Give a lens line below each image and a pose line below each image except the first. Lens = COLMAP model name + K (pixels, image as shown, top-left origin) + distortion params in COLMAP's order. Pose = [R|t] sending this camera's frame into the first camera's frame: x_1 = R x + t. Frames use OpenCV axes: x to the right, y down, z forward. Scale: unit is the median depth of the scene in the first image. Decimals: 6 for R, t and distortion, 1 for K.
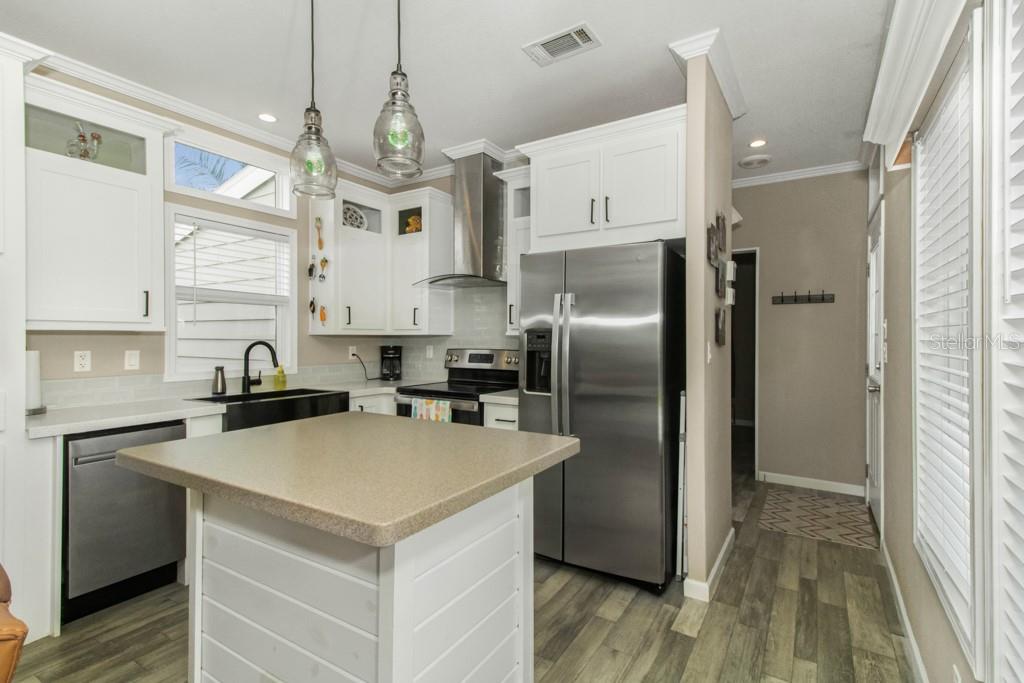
lens RADIAL K [[469.1, 0, 532.5], [0, 469.1, 336.2], [0, 0, 1]] dist [0.014579, -0.000885]
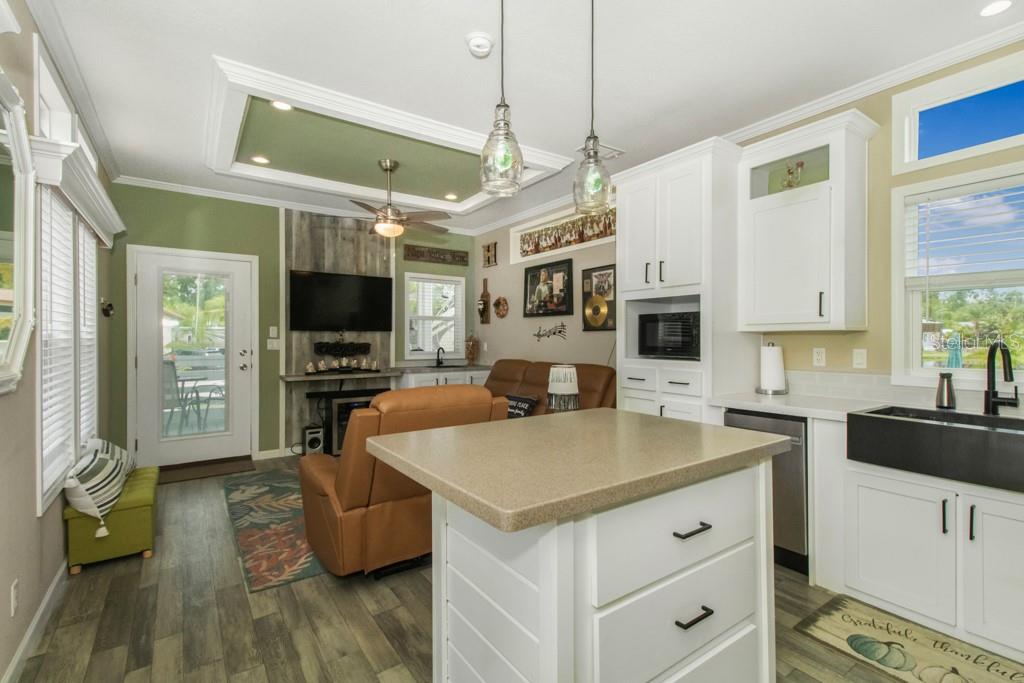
lens RADIAL K [[472.2, 0, 527.8], [0, 472.2, 337.7], [0, 0, 1]] dist [0.011244, -0.000456]
pose [[-0.386486, -0.001050, -0.922295, 0.284220], [0.003470, 0.999991, -0.002593, 0.004230], [0.922289, -0.004203, -0.386479, 0.564843]]
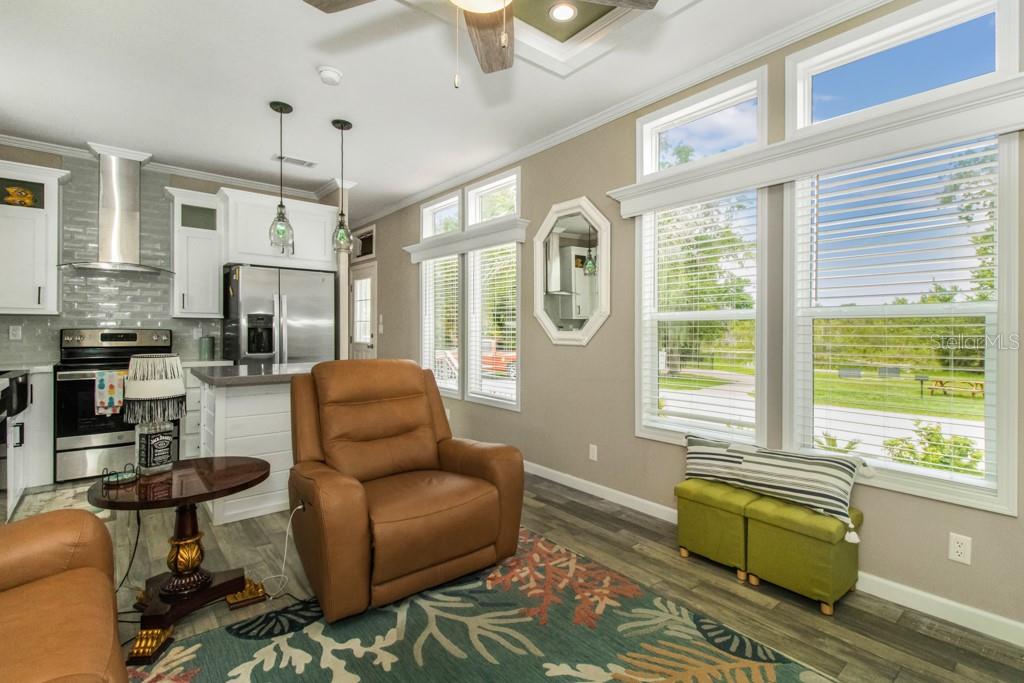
lens RADIAL K [[474.4, 0, 522.7], [0, 474.4, 330.9], [0, 0, 1]] dist [0.003113, 0.000070]
pose [[0.320056, -0.002464, 0.947396, -0.915472], [-0.007013, 0.999963, 0.004970, 0.020853], [-0.947373, -0.008234, 0.320027, -0.286646]]
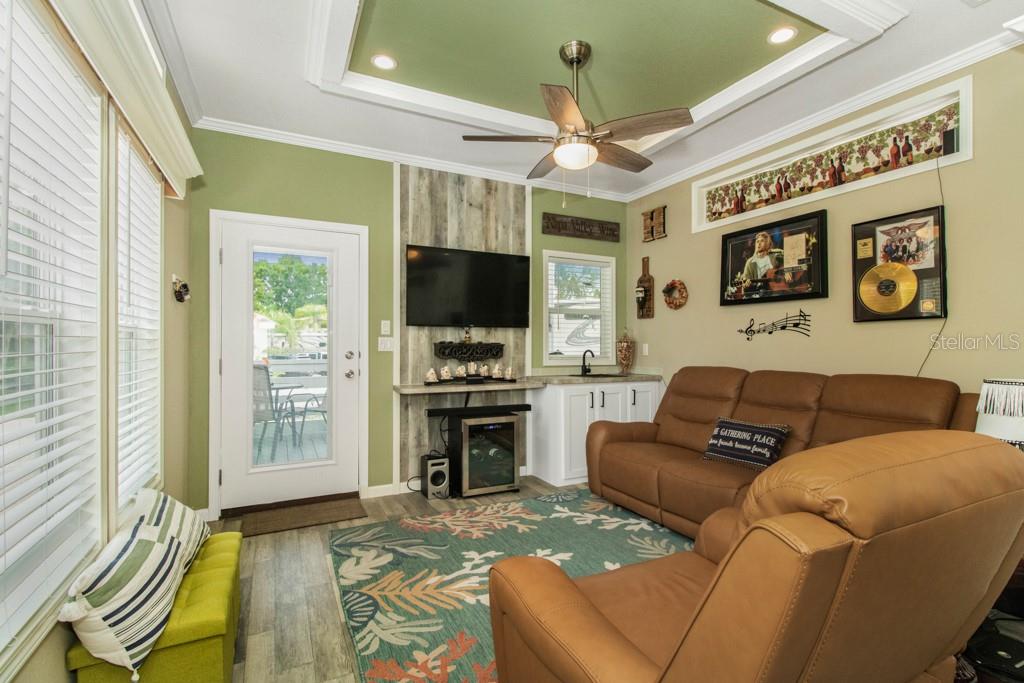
lens RADIAL K [[478.1, 0, 521.2], [0, 478.1, 341.9], [0, 0, 1]] dist [0.003322, -0.000797]
pose [[-0.525945, -0.006167, -0.850496, 0.030637], [0.003081, 0.999953, -0.009155, 0.023195], [0.850513, -0.007435, -0.525902, 0.149010]]
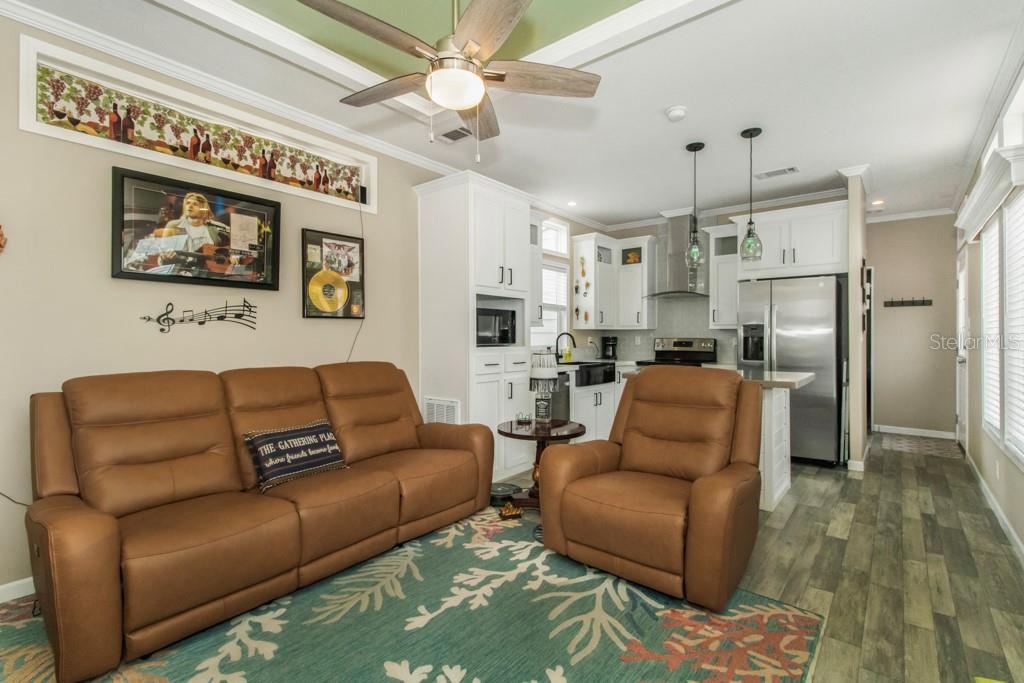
lens RADIAL K [[469.1, 0, 532.5], [0, 469.1, 336.2], [0, 0, 1]] dist [0.014579, -0.000885]
pose [[0.993405, -0.002673, -0.114624, -0.444128], [0.002821, 0.999995, 0.001126, 0.018570], [0.114620, -0.001442, 0.993408, -0.630102]]
